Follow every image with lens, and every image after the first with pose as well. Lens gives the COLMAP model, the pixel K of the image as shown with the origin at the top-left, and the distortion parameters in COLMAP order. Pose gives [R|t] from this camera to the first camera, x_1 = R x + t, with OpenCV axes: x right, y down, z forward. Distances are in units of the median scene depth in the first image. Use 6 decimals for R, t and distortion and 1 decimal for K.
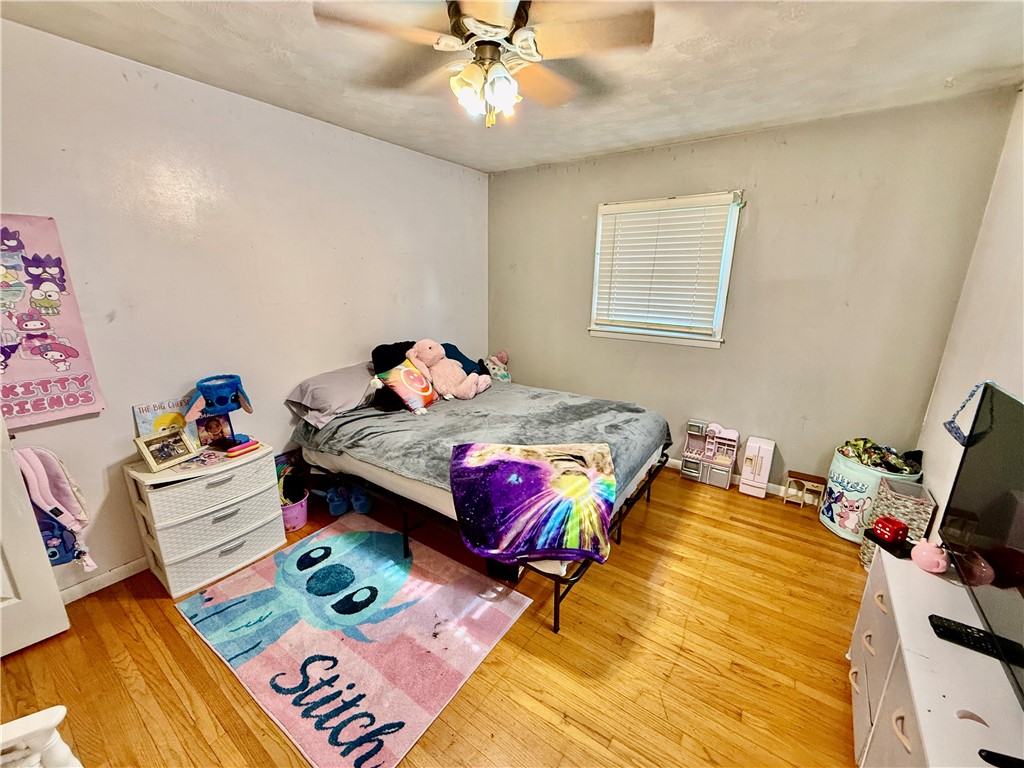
lens RADIAL K [[409.5, 0, 513.8], [0, 409.5, 385.0], [0, 0, 1]] dist [-0.000003, -0.000455]
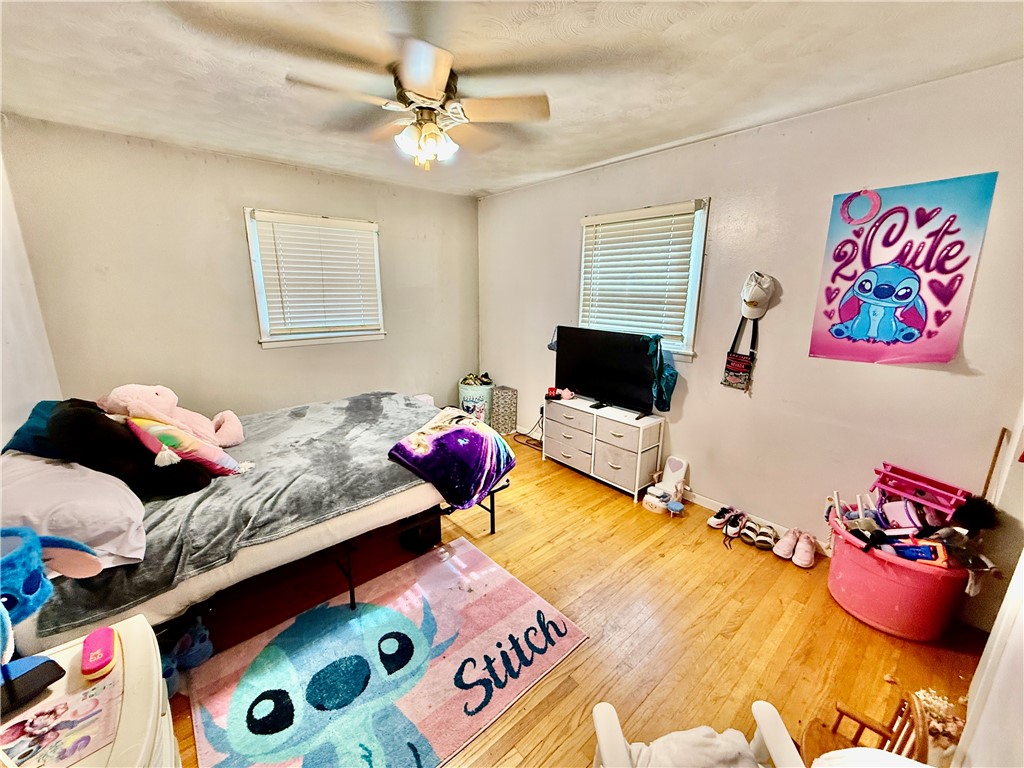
lens RADIAL K [[409.5, 0, 512.9], [0, 409.5, 383.9], [0, 0, 1]] dist [-0.000003, -0.000455]
pose [[0.239175, -0.233064, 0.942590, -1.038908], [0.243567, 0.954128, 0.174113, -0.122563], [-0.939931, 0.187940, 0.284970, 0.398503]]
